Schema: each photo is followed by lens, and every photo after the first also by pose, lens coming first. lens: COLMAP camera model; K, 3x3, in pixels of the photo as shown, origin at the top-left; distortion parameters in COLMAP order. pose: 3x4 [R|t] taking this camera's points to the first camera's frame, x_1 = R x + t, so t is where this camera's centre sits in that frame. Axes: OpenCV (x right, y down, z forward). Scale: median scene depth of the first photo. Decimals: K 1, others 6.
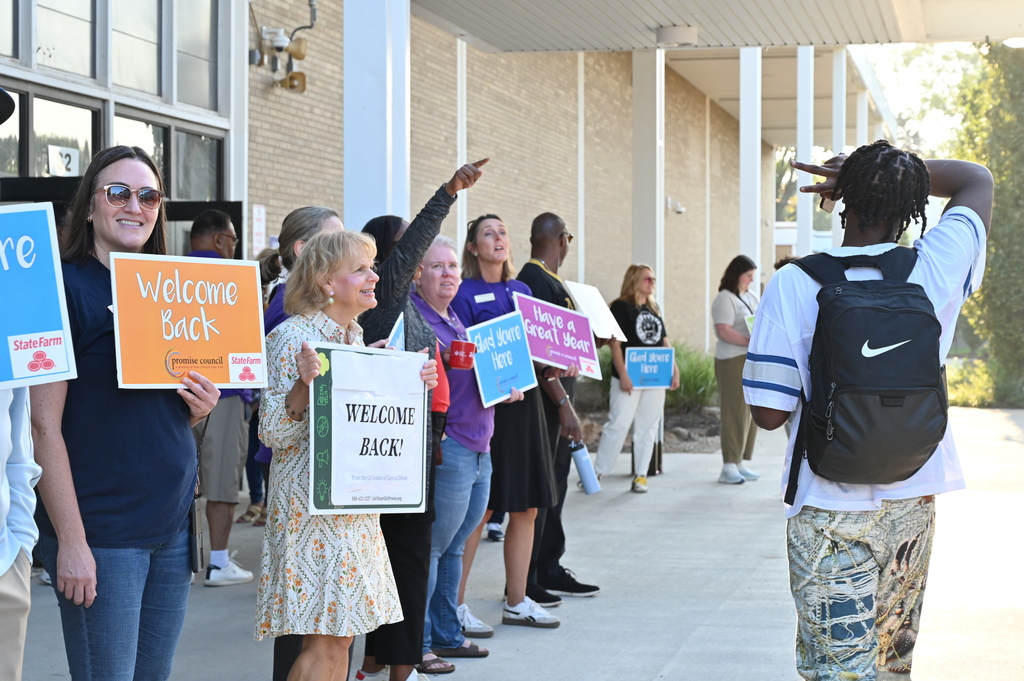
lens RADIAL K [[1932.7, 0, 512.2], [0, 1932.7, 340.2], [0, 0, 1]] dist [-0.001756, 0.000000]
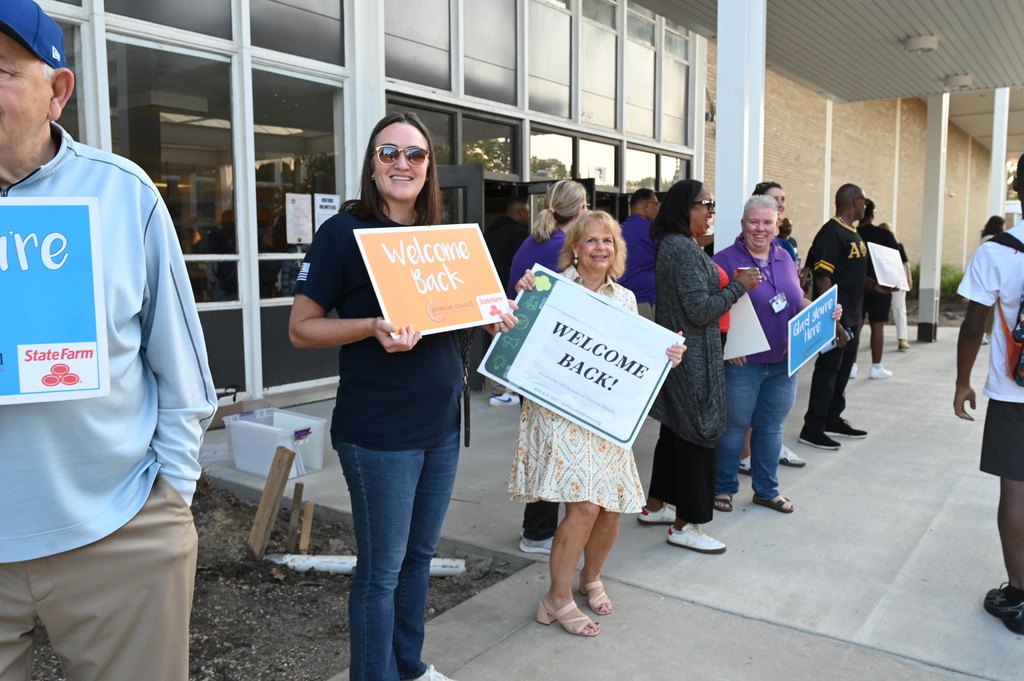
lens RADIAL K [[847.4, 0, 510.5], [0, 847.4, 332.5], [0, 0, 1]] dist [0.002850, 0.002776]
pose [[0.925430, 0.031944, -0.377570, 0.007060], [-0.000182, 0.996478, 0.083858, -0.002711], [0.378919, -0.077536, 0.922176, 0.100256]]
